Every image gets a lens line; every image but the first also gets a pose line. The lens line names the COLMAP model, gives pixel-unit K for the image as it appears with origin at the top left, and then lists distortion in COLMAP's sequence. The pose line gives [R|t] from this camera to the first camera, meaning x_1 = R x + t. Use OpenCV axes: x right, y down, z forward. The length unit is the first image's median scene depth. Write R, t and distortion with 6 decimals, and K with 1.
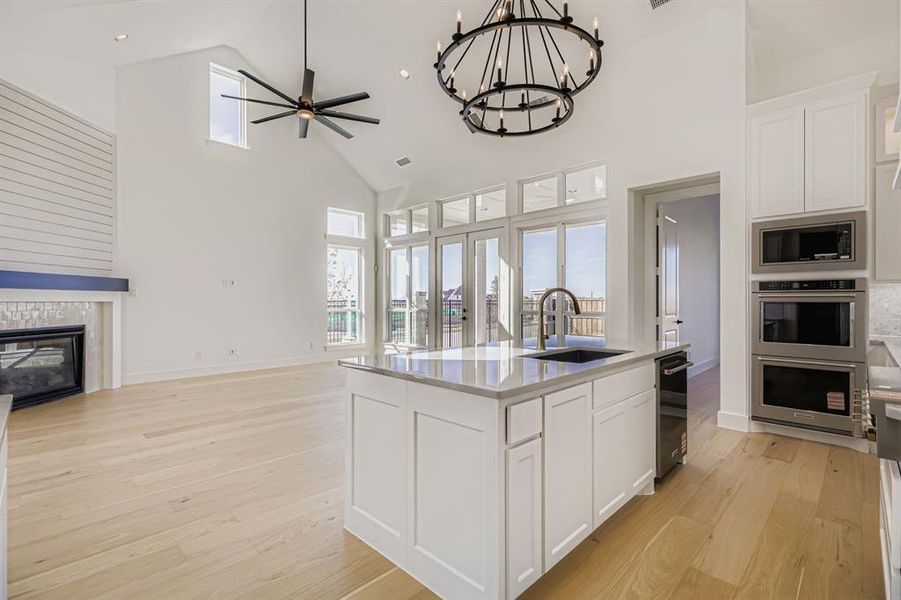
lens RADIAL K [[409.7, 0, 449.0], [0, 409.7, 302.6], [0, 0, 1]] dist [0.002109, 0.002794]
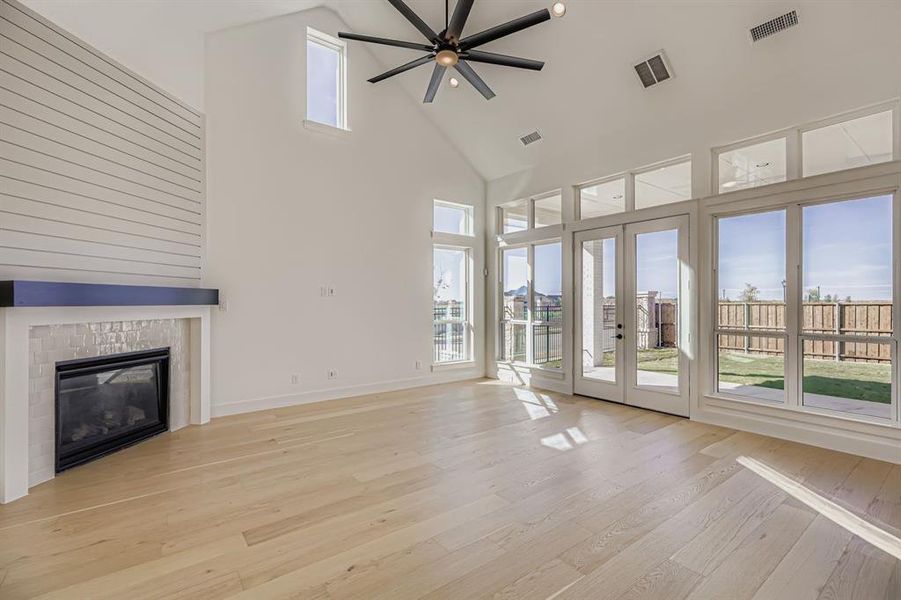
lens RADIAL K [[409.7, 0, 452.9], [0, 409.7, 303.3], [0, 0, 1]] dist [0.002109, 0.002794]
pose [[0.991023, -0.001708, -0.133684, -0.221306], [0.001406, 0.999996, -0.002352, -0.028721], [0.133687, 0.002143, 0.991021, 0.268298]]
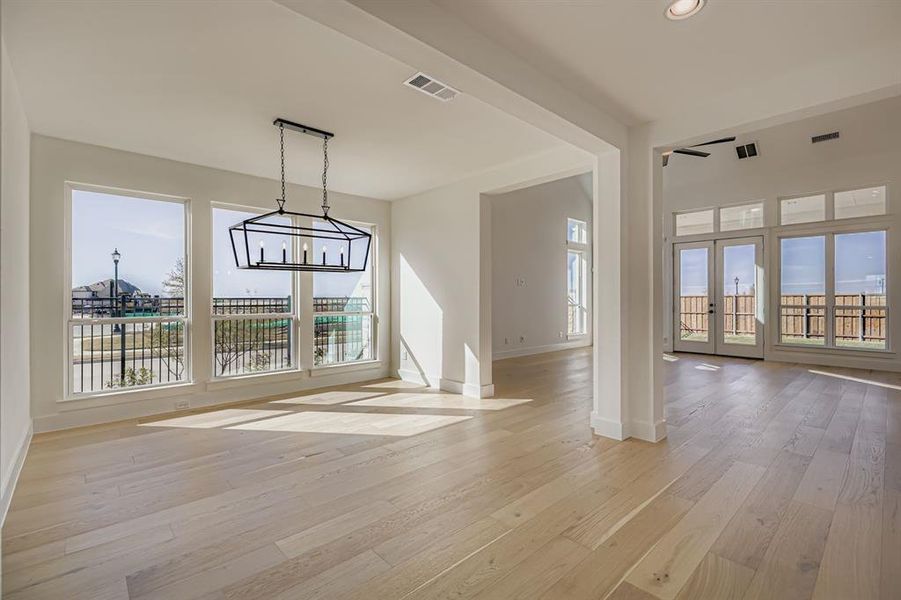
lens RADIAL K [[409.7, 0, 450.2], [0, 409.7, 298.9], [0, 0, 1]] dist [0.002109, 0.002794]
pose [[0.999257, -0.001059, -0.038531, -0.890720], [0.000950, 0.999995, -0.002851, 0.005422], [0.038533, 0.002813, 0.999253, -0.289830]]
